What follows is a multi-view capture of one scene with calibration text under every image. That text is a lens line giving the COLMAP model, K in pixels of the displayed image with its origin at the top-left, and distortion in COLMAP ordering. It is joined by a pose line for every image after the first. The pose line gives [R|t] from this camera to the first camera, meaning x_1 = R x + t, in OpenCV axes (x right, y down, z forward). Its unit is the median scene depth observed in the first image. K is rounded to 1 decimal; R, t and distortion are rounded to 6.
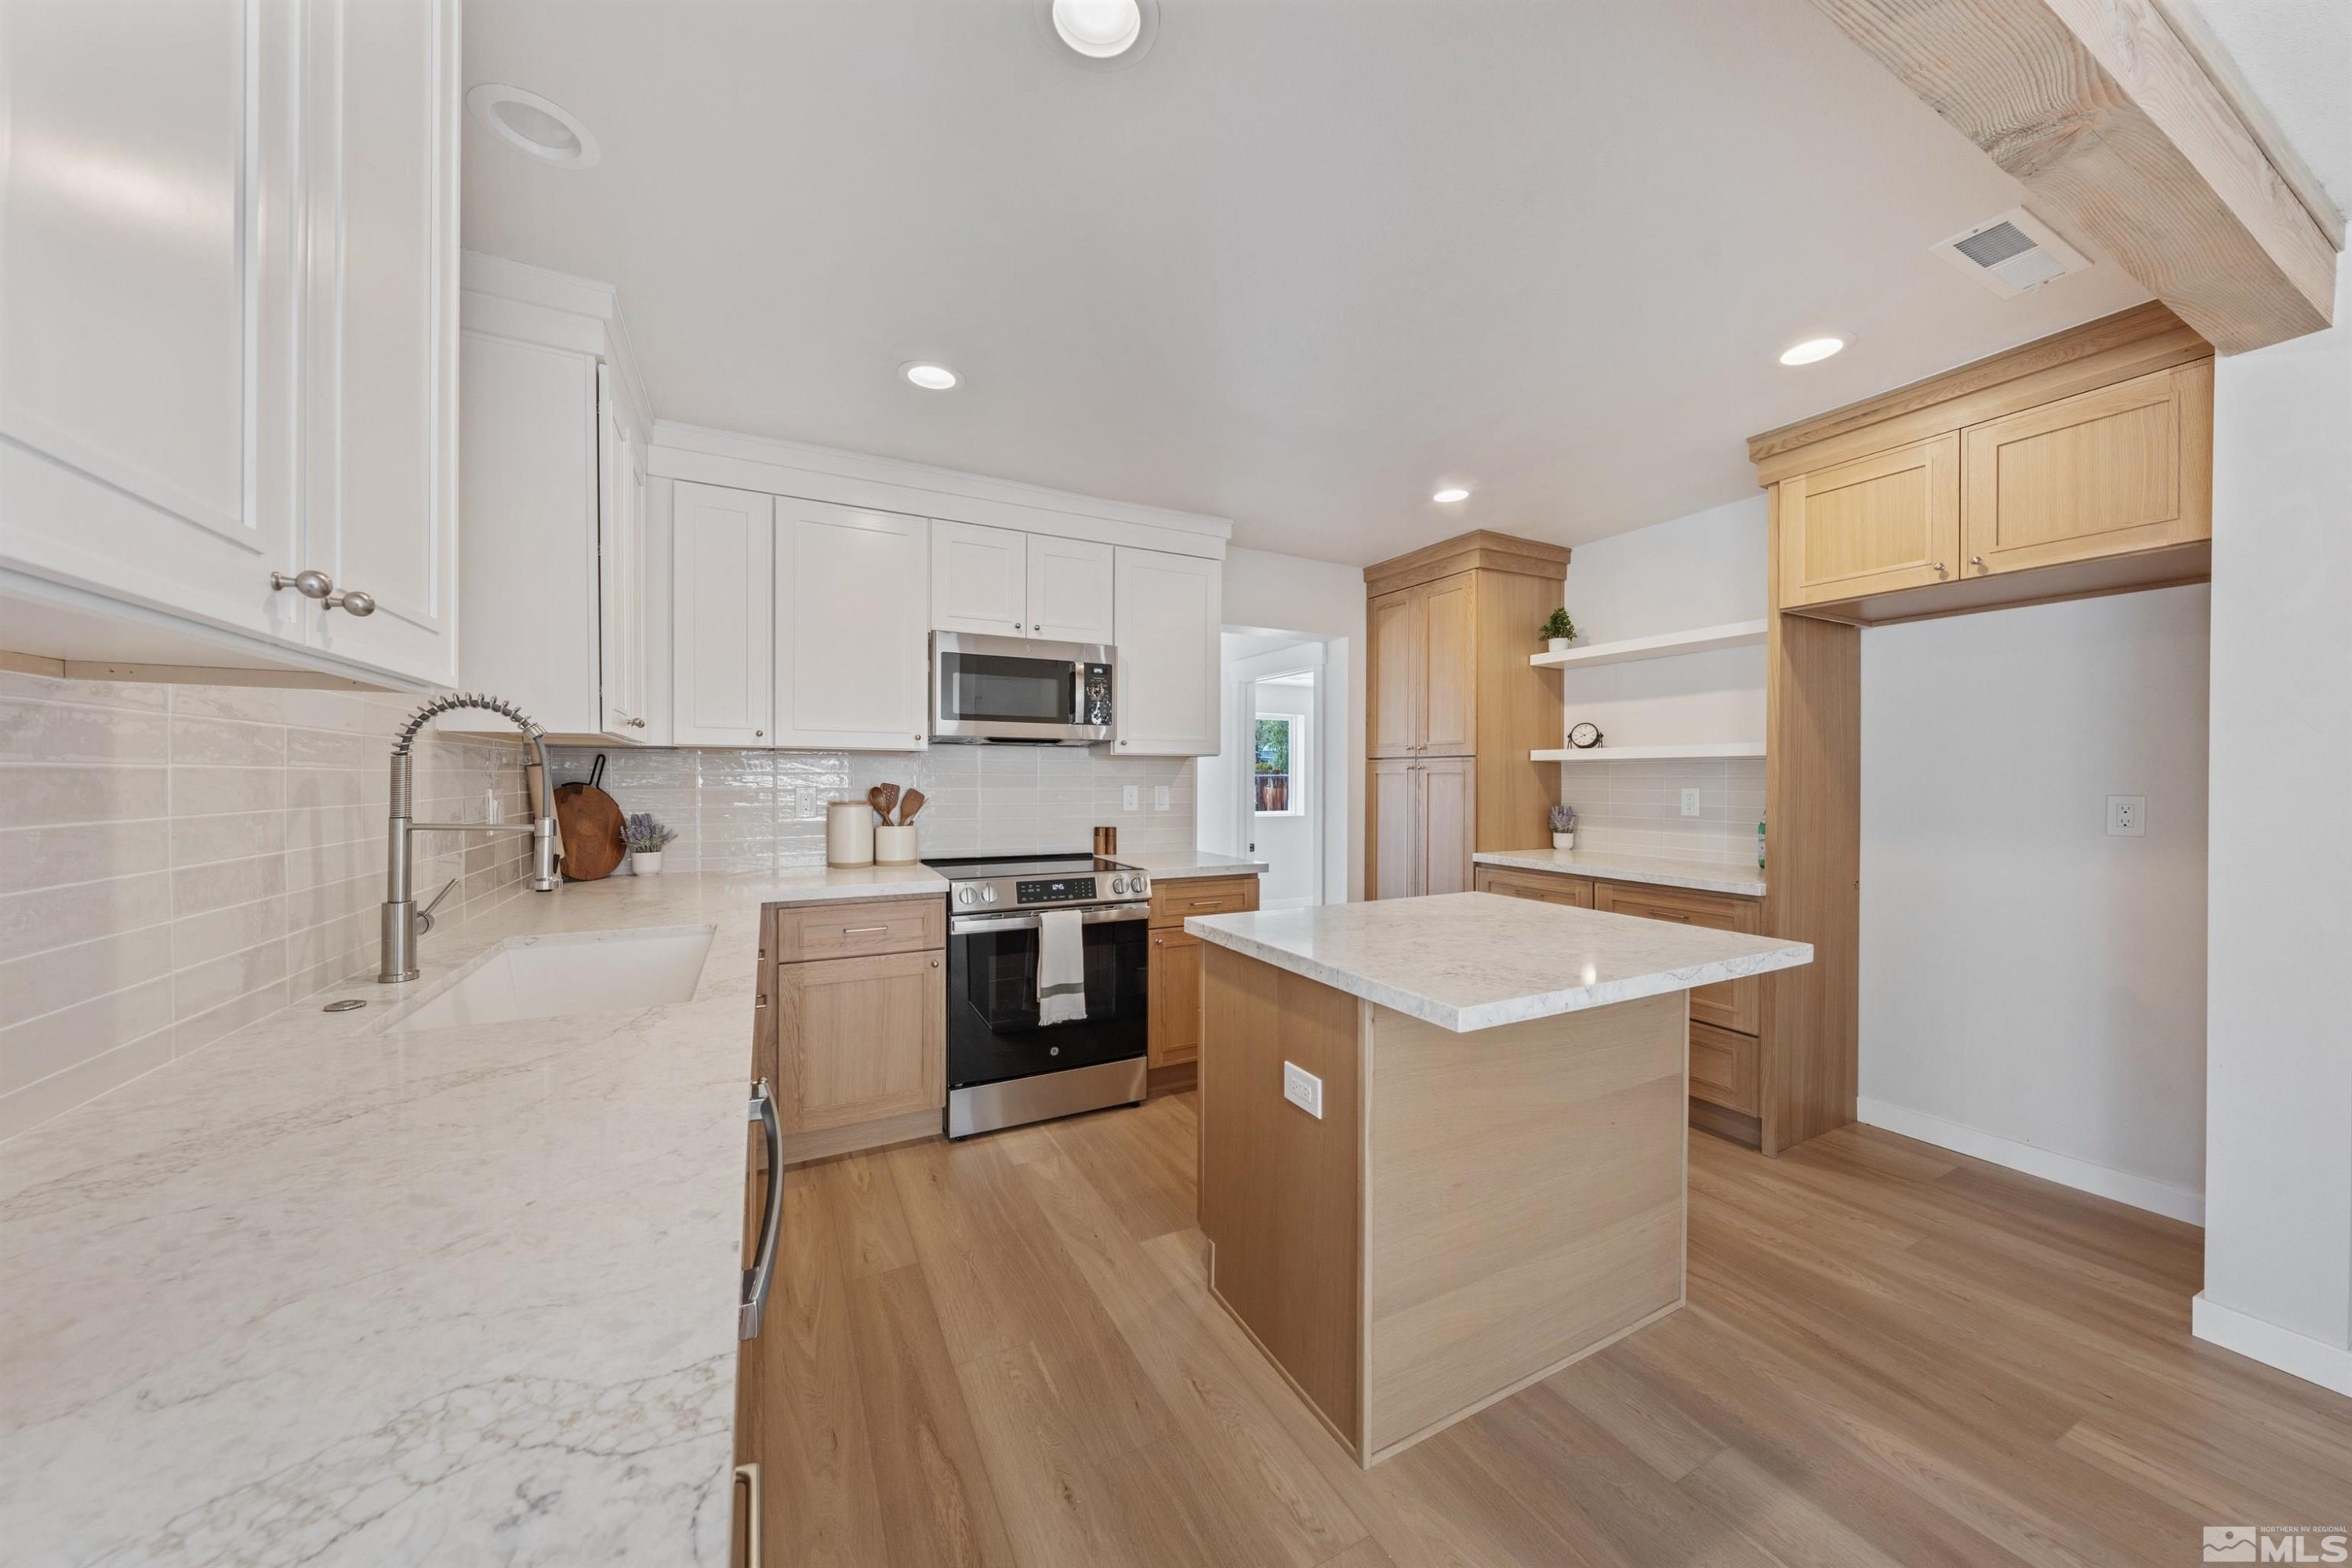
lens RADIAL K [[797.4, 0, 1172.7], [0, 797.4, 779.8], [0, 0, 1]] dist [-0.003052, -0.000331]
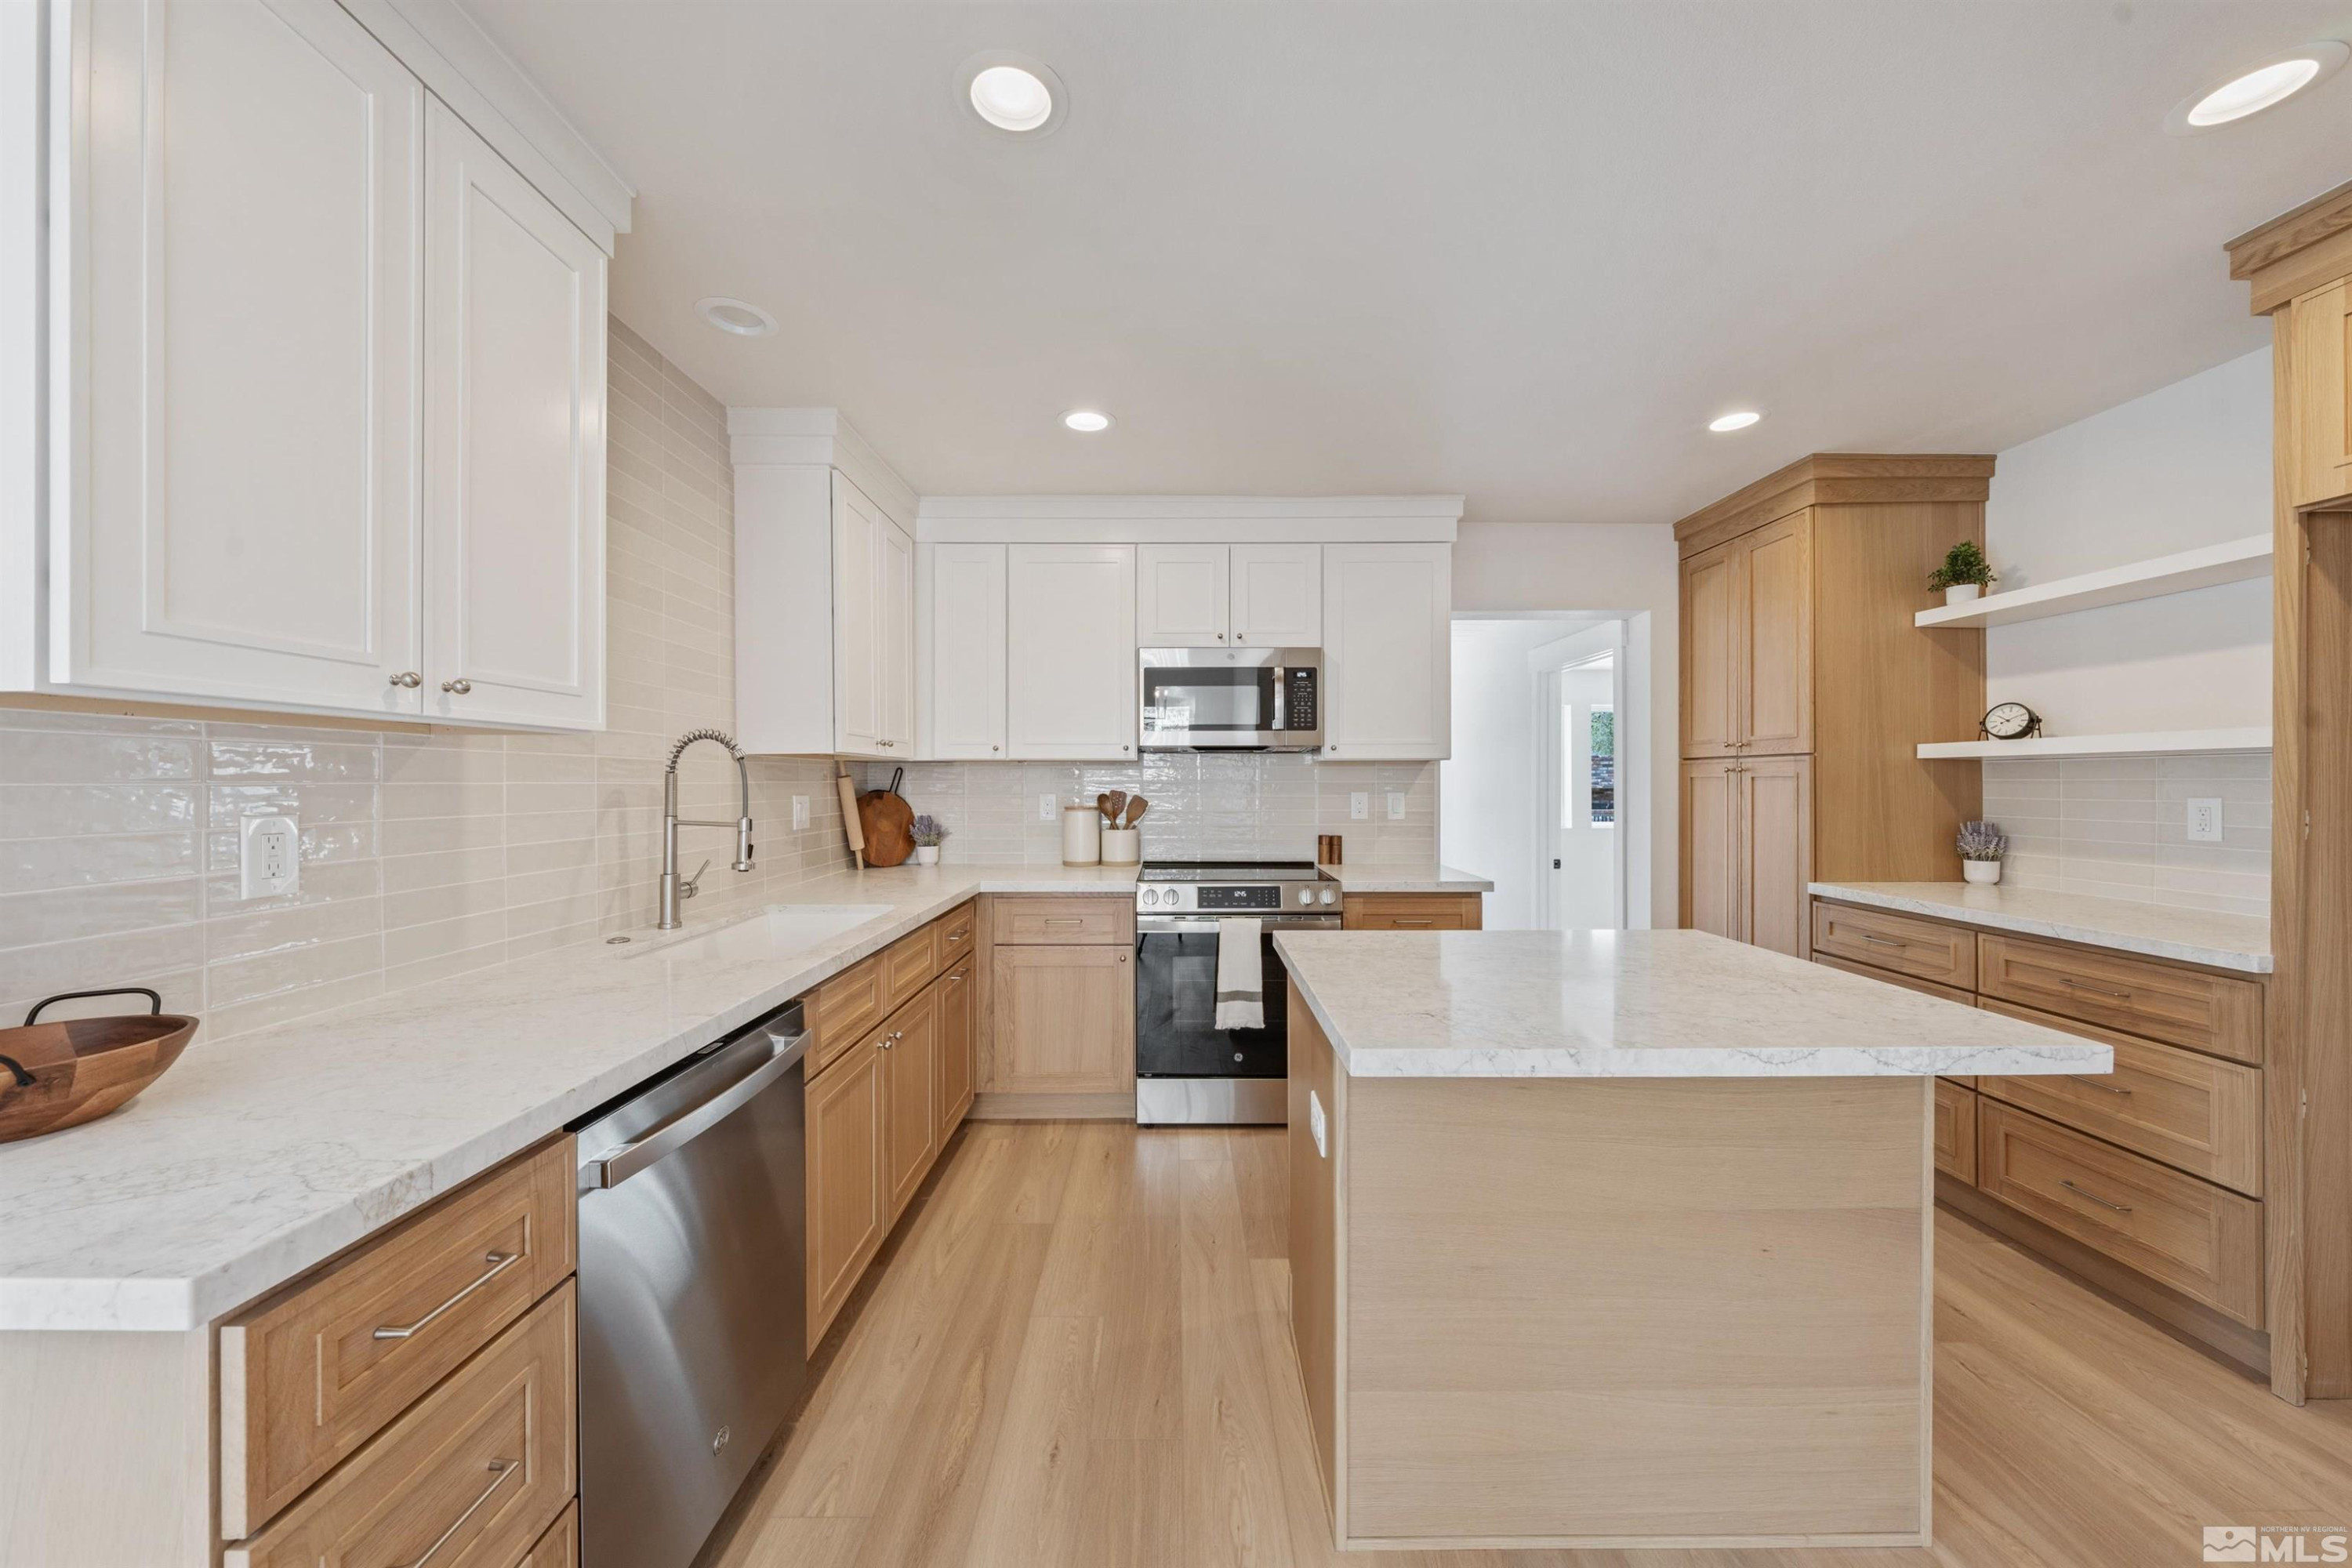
lens RADIAL K [[823.4, 0, 1173.8], [0, 823.4, 780.0], [0, 0, 1]] dist [-0.001688, -0.000407]
pose [[0.888412, -0.005495, -0.459013, 0.206397], [0.003150, 0.999978, -0.005875, -0.002596], [0.459035, 0.003773, 0.888410, 0.031484]]
